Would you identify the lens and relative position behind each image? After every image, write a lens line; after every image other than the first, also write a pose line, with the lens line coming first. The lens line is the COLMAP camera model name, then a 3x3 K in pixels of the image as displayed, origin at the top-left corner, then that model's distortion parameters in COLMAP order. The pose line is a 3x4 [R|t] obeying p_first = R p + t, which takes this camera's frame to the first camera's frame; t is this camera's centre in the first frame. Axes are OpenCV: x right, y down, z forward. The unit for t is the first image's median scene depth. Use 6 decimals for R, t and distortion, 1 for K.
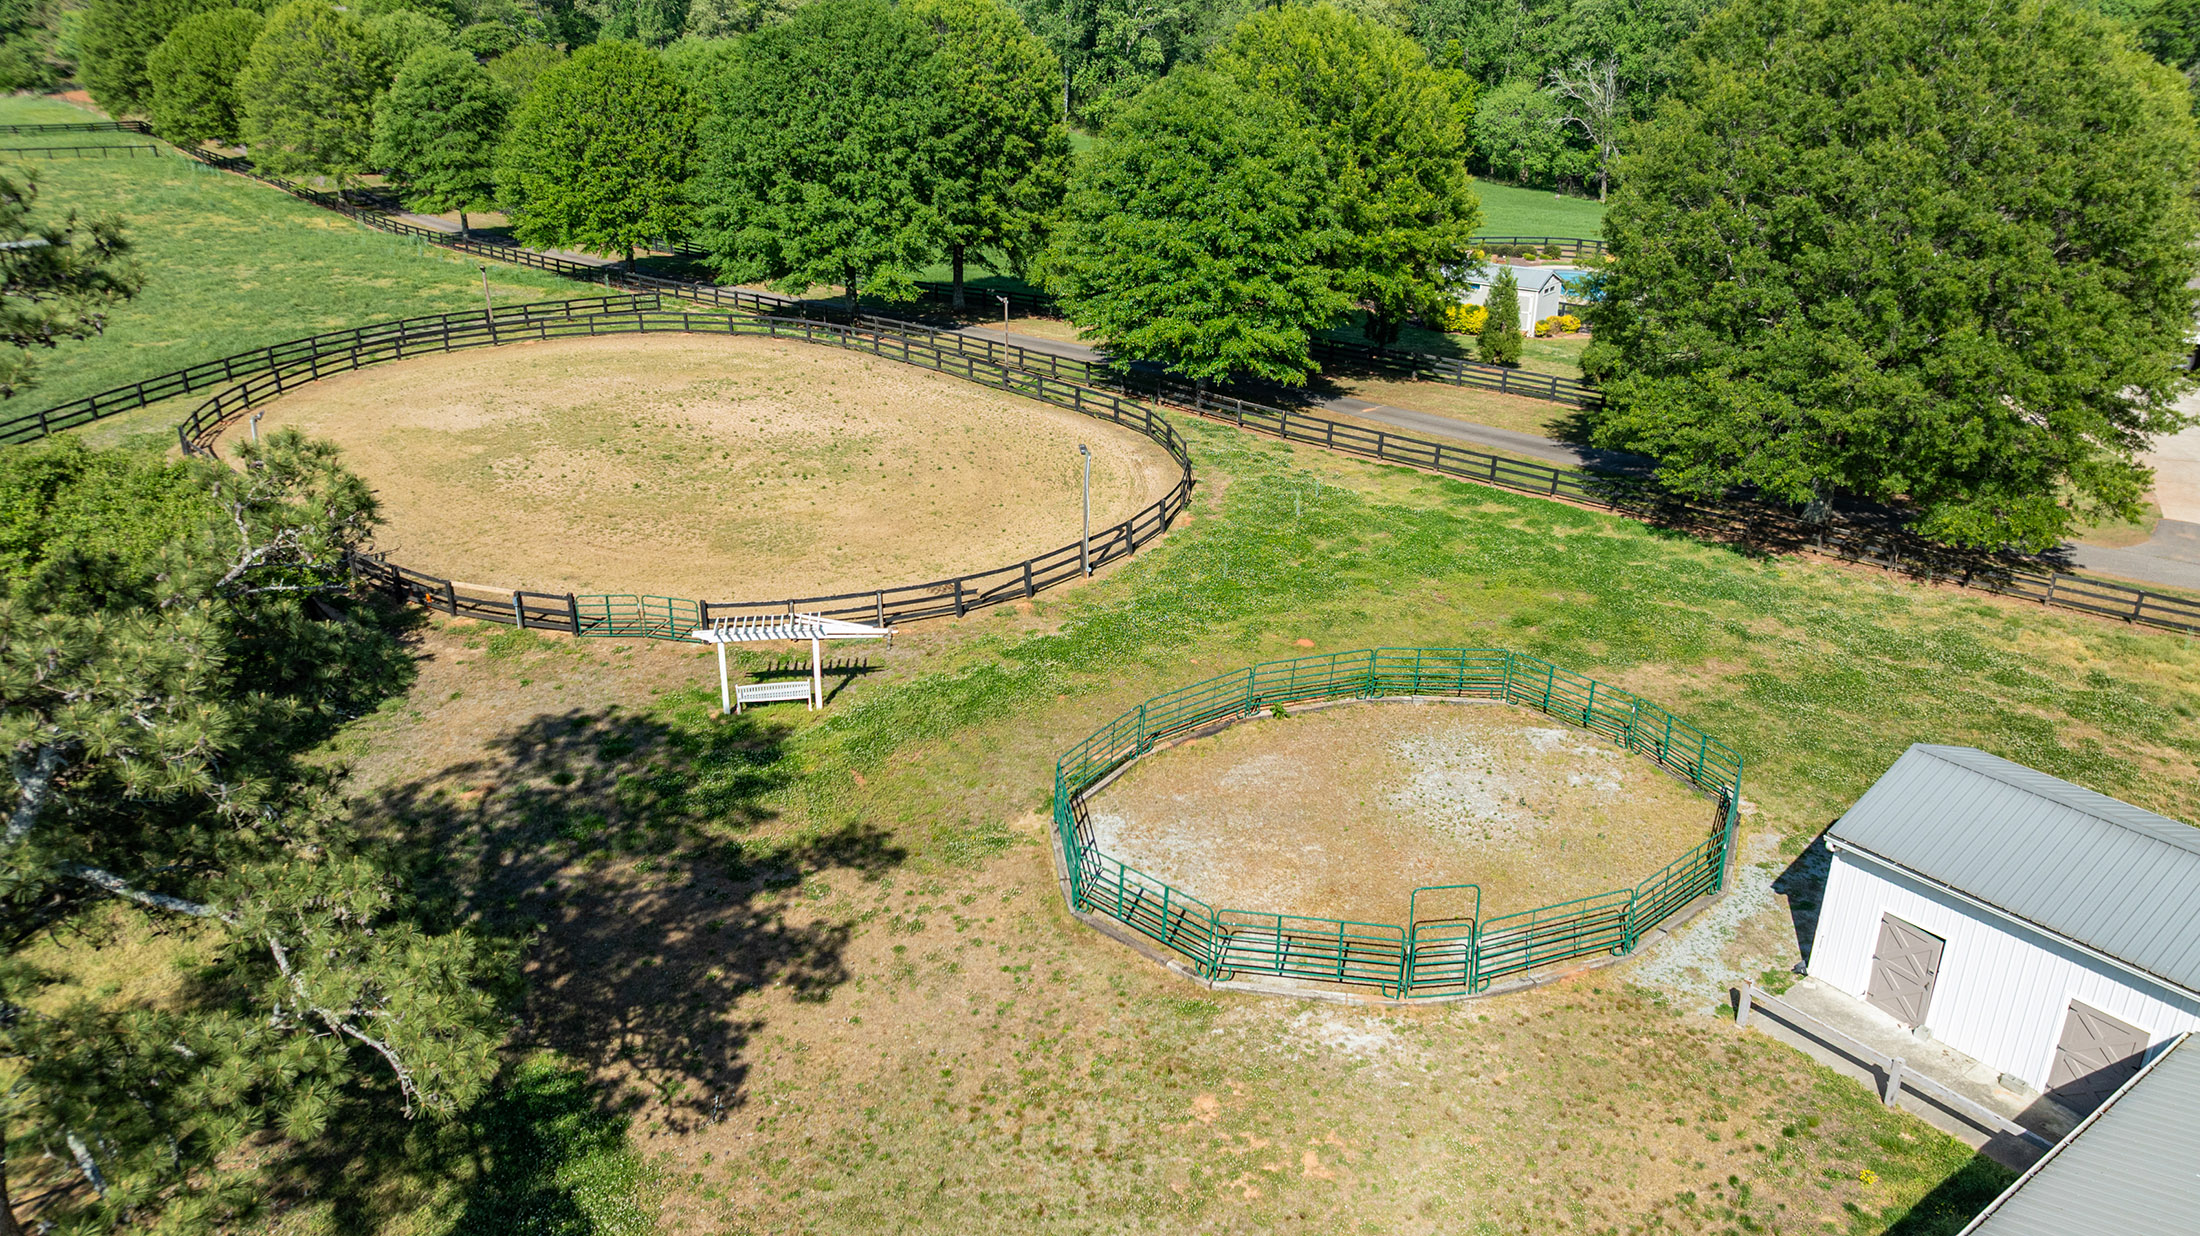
lens RADIAL K [[1547.4, 0, 1104.6], [0, 1547.4, 611.2], [0, 0, 1]] dist [-0.021848, 0.010191]
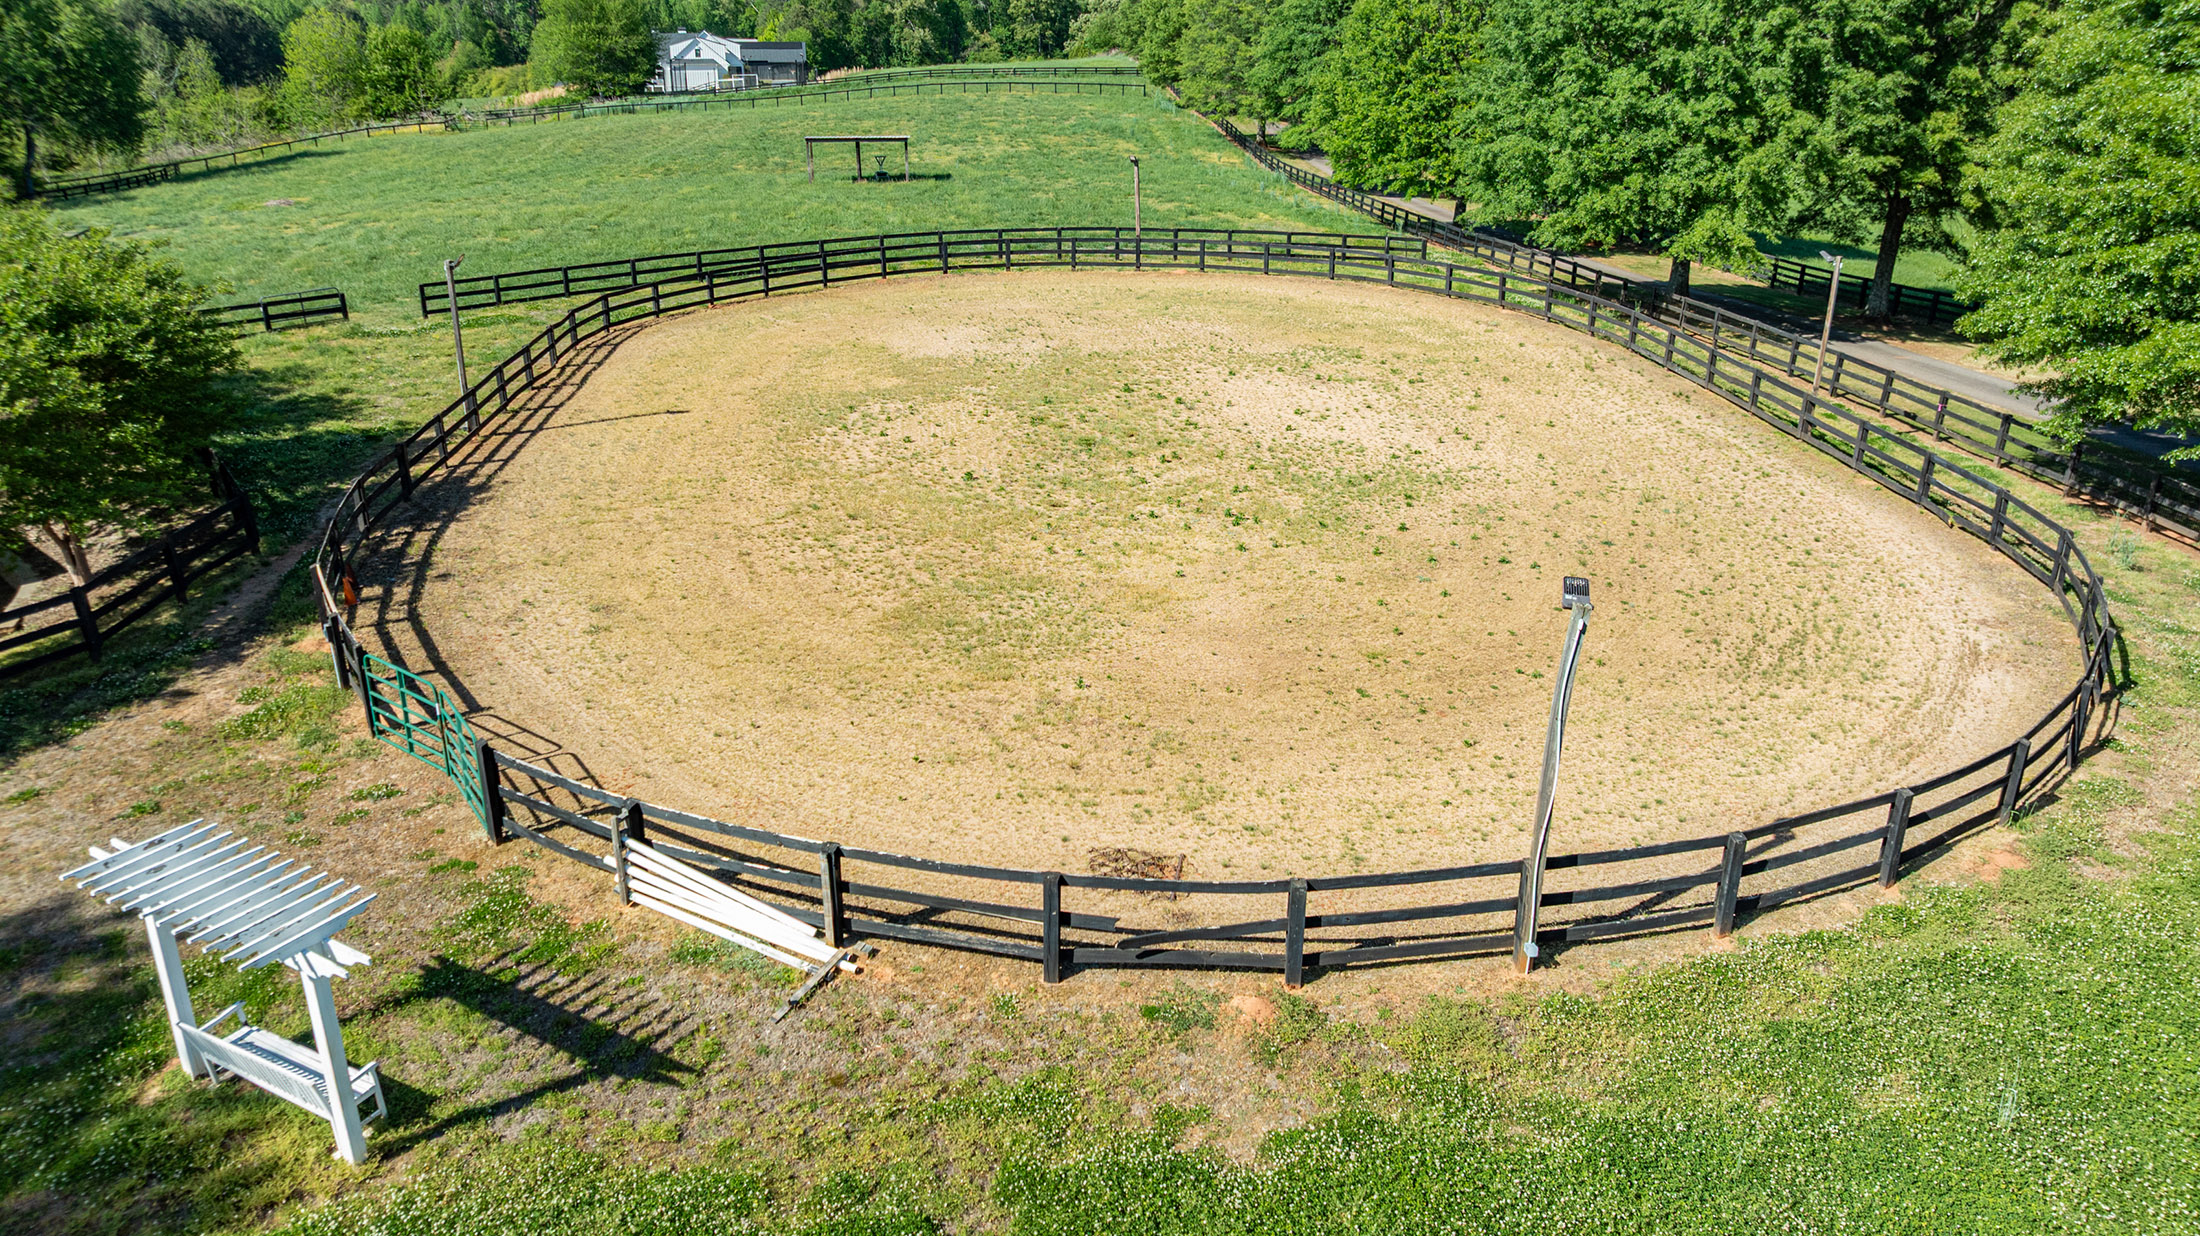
lens RADIAL K [[1547.4, 0, 1104.6], [0, 1547.4, 611.2], [0, 0, 1]] dist [-0.021848, 0.010191]
pose [[0.779300, 0.231949, -0.582143, 0.056380], [-0.240472, 0.968544, 0.063992, -0.057842], [0.578674, 0.090121, 0.810564, 0.406863]]
